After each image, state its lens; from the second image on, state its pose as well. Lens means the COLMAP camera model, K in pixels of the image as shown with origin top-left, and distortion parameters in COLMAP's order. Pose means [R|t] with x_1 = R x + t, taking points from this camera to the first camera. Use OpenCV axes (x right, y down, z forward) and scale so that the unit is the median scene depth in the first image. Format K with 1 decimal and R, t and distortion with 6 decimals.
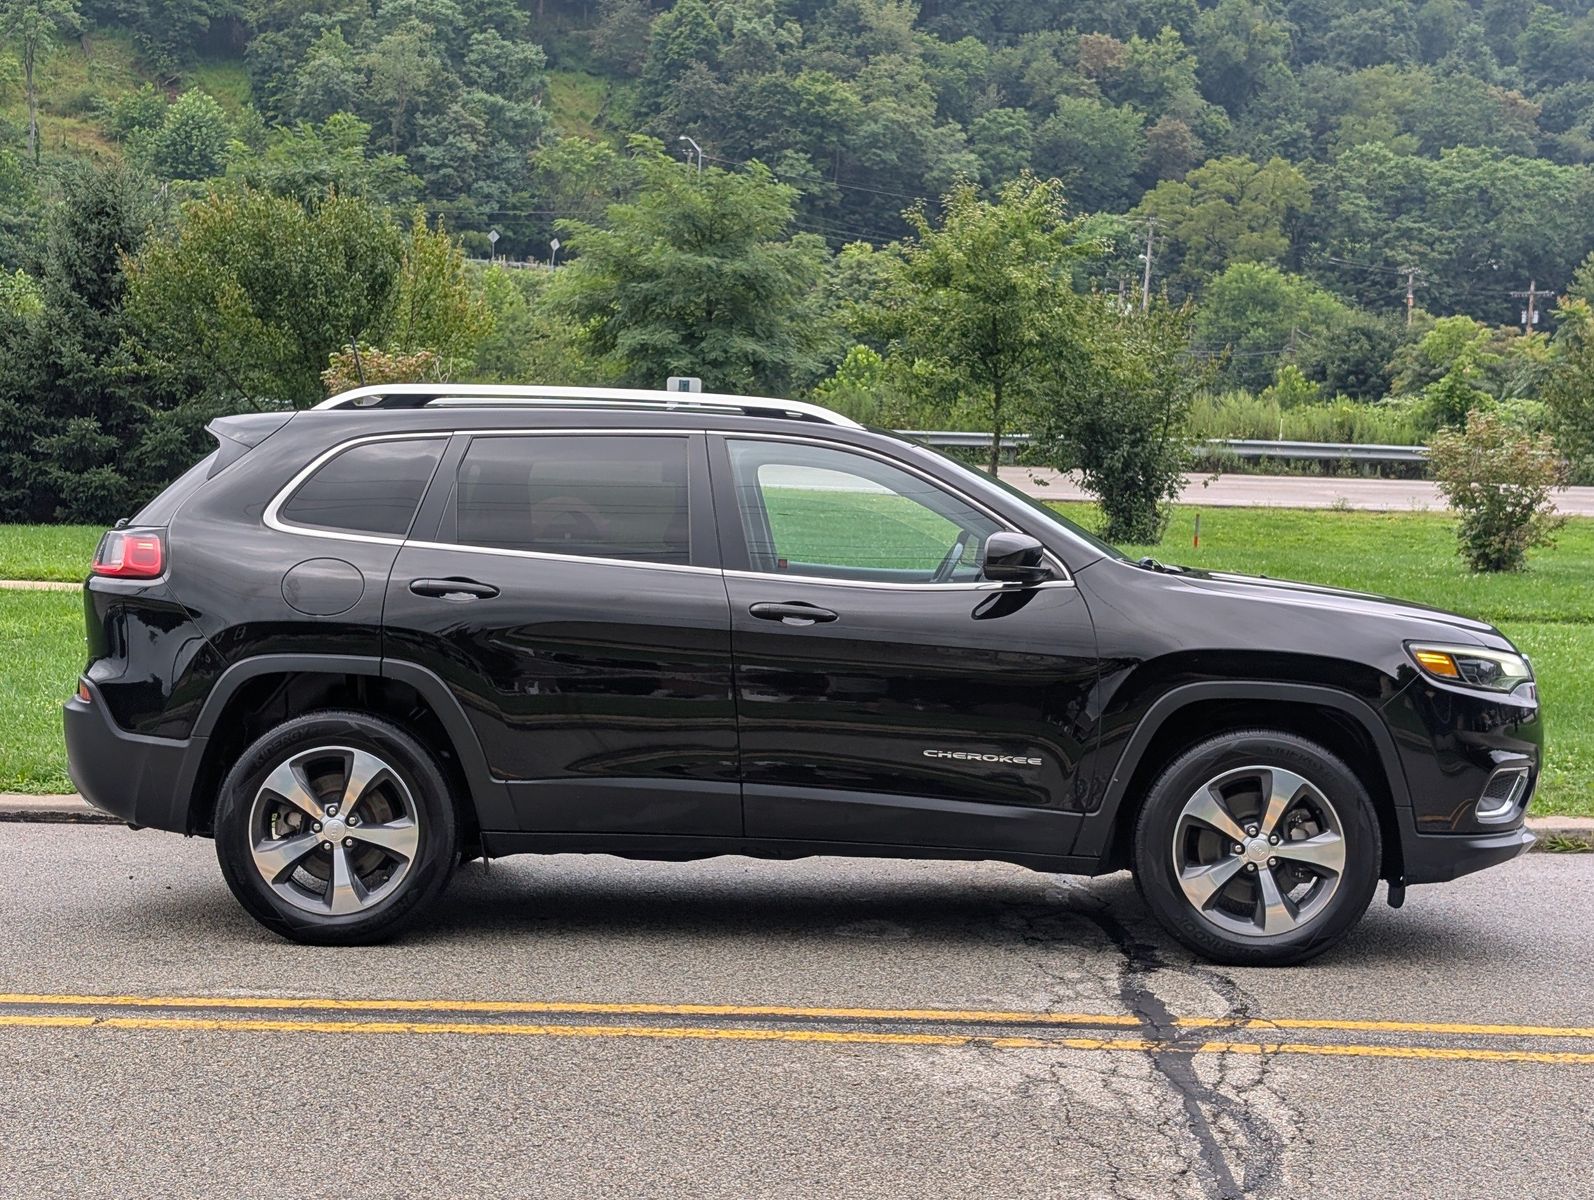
lens RADIAL K [[2500.0, 0, 826.0], [0, 2500.0, 575.7], [0, 0, 1]] dist [0.228306, -1.035818]
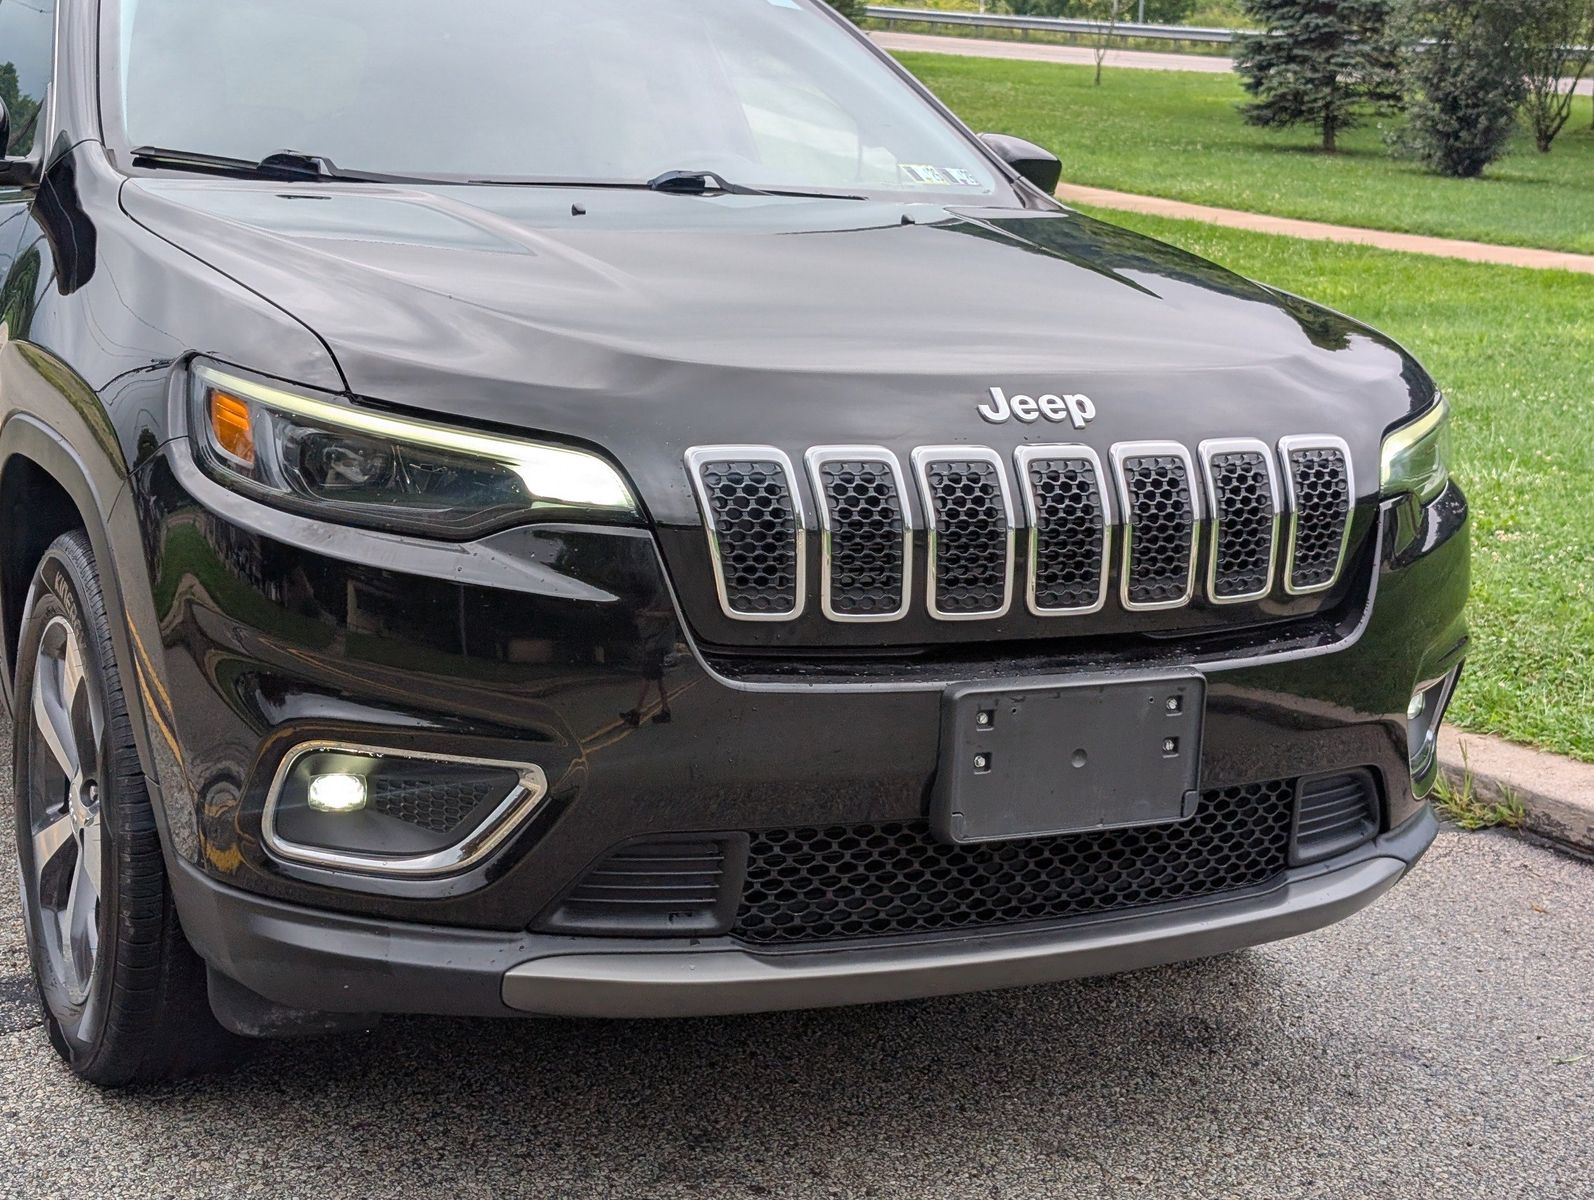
lens RADIAL K [[2493.6, 0, 841.3], [0, 2493.6, 599.2], [0, 0, 1]] dist [0.272872, -1.360879]
pose [[0.469668, 0.151040, -0.869827, 0.611497], [-0.051593, 0.988268, 0.143749, 0.002274], [0.881334, -0.022638, 0.471951, 0.909069]]
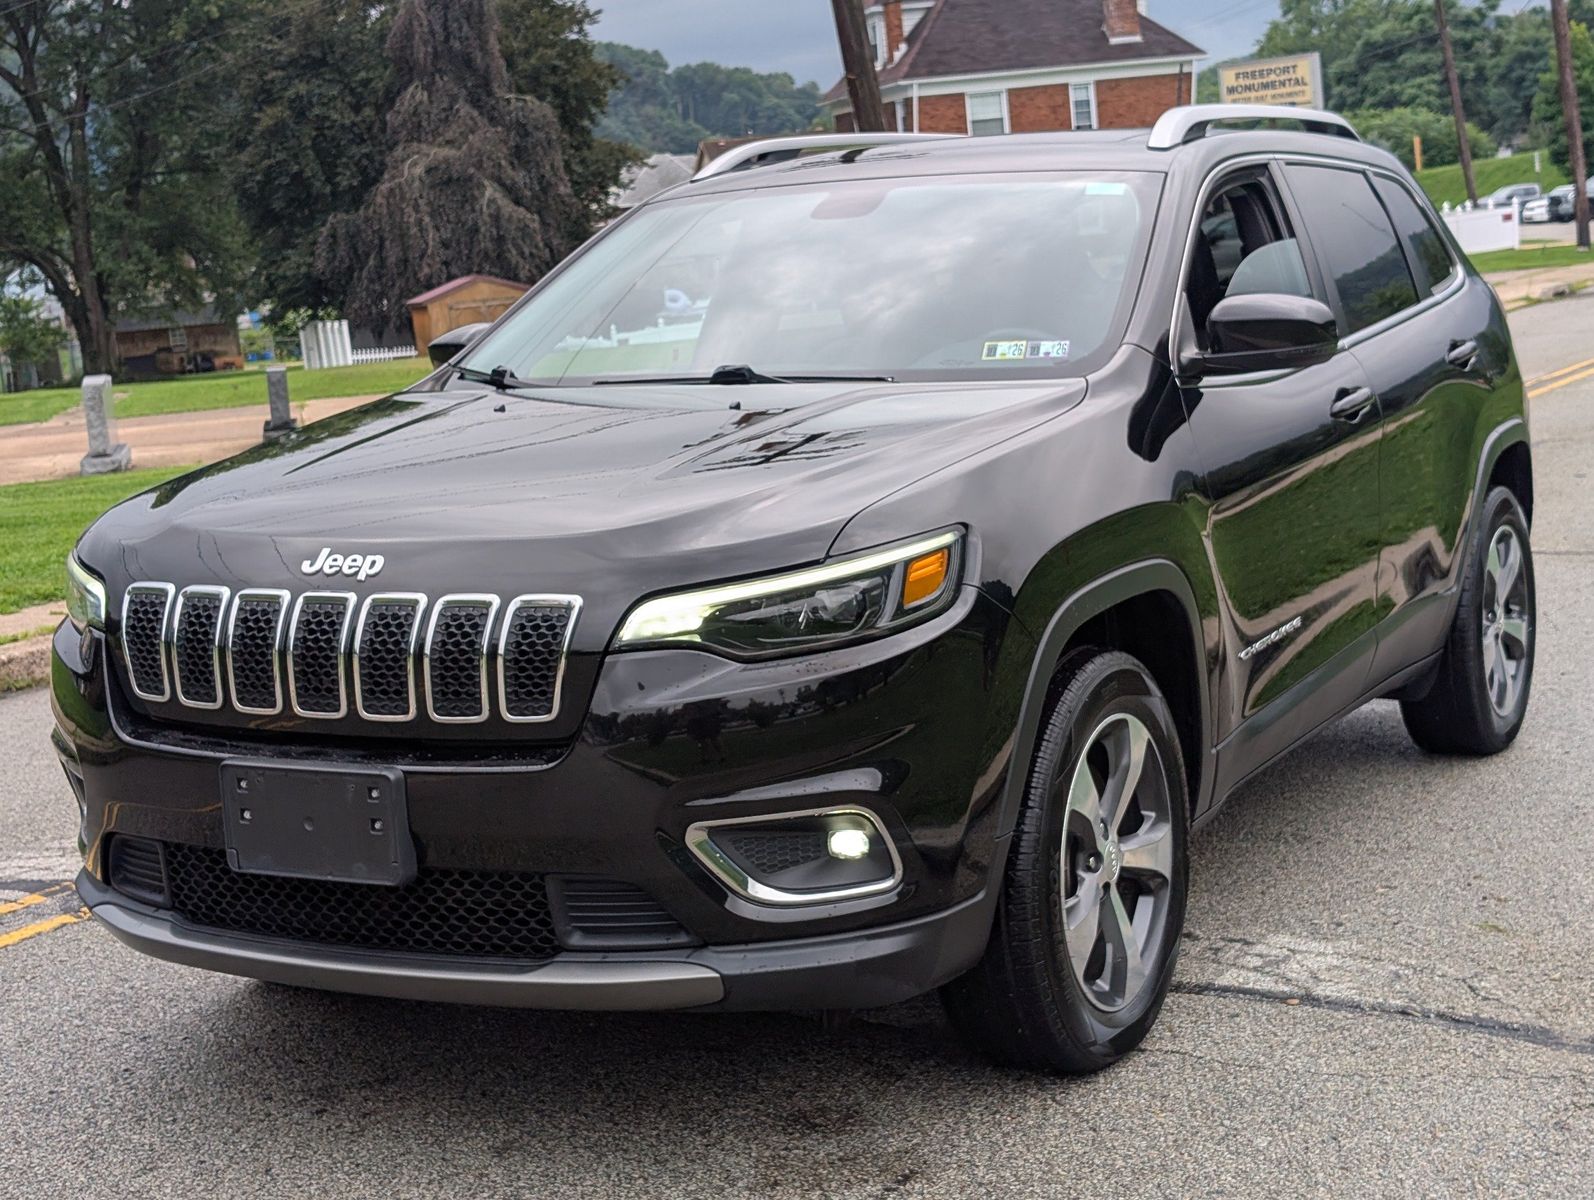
lens RADIAL K [[2505.6, 0, 797.0], [0, 2505.6, 600.0], [0, 0, 1]] dist [0.225563, -0.980755]
pose [[-0.476671, 0.121400, -0.870659, 0.699909], [0.015884, 0.991446, 0.129546, -0.032043], [0.878938, 0.047921, -0.474522, 1.445255]]
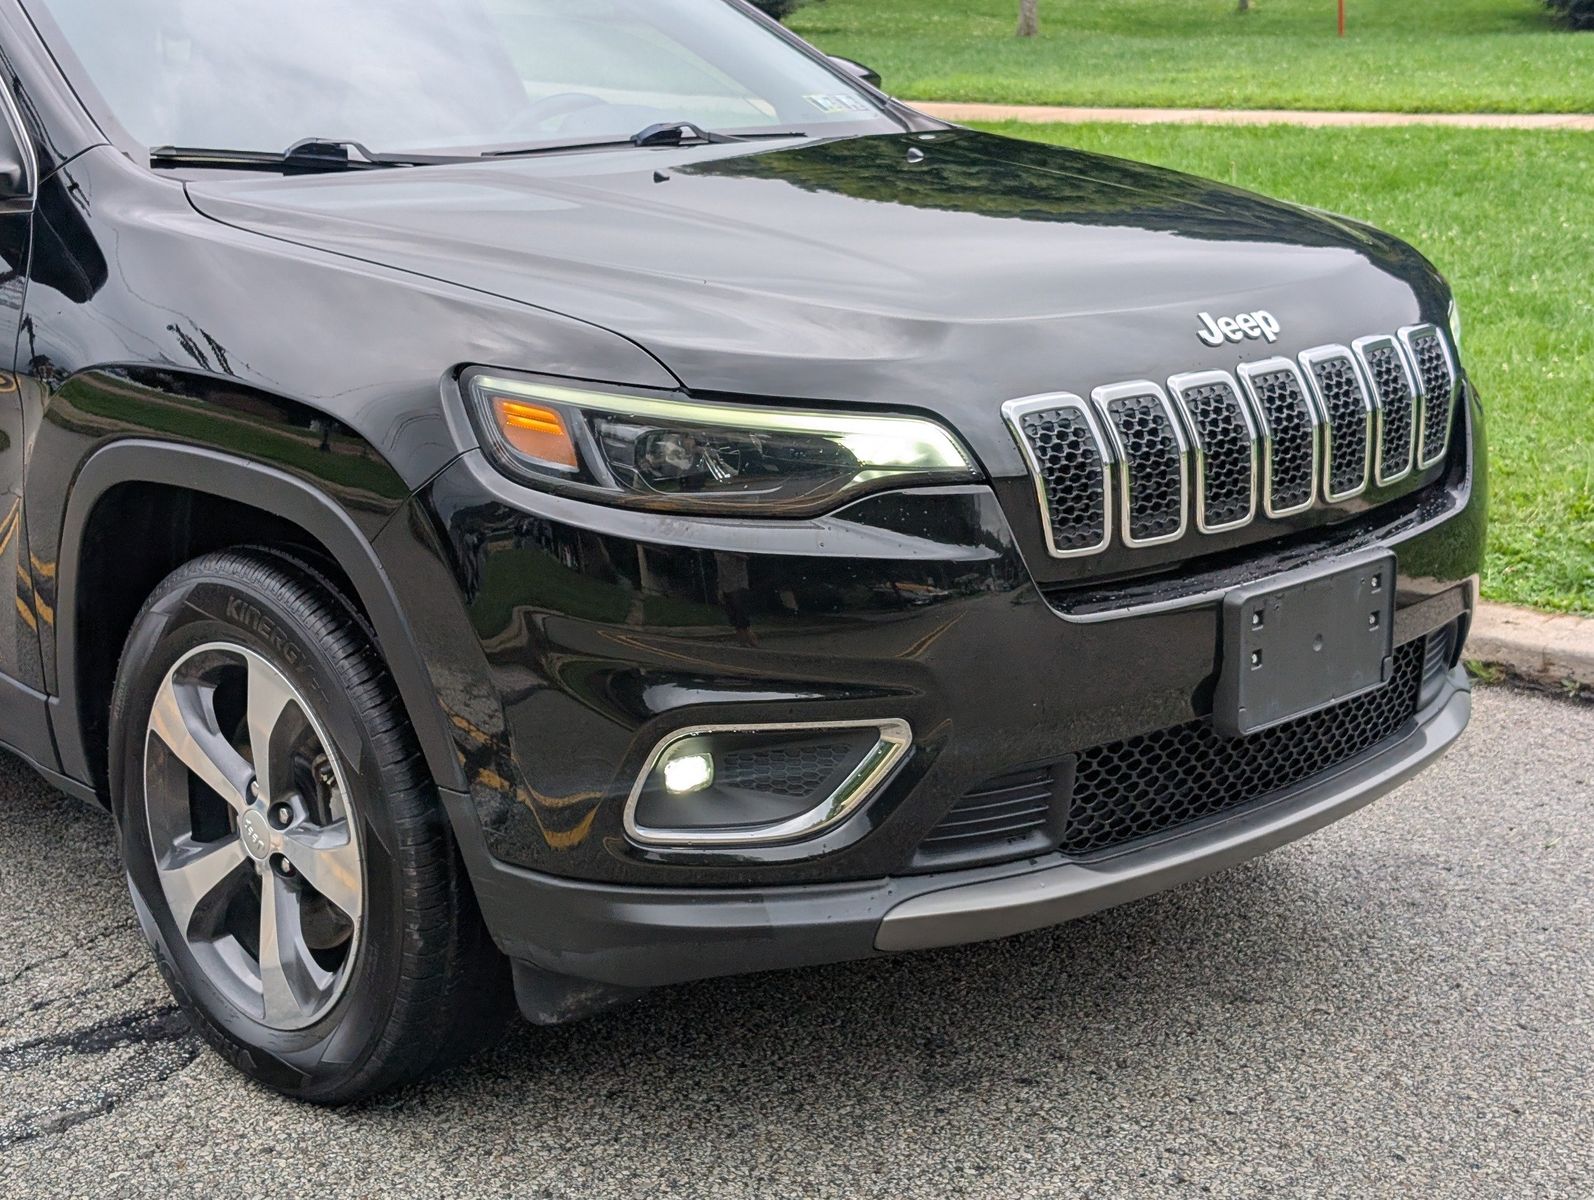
lens RADIAL K [[2500.0, 0, 826.0], [0, 2500.0, 575.7], [0, 0, 1]] dist [0.228306, -1.035818]
pose [[0.708368, 0.109403, -0.697313, 0.535892], [0.028397, 0.982698, 0.183024, -0.011005], [0.705272, -0.149450, 0.693006, 0.774418]]
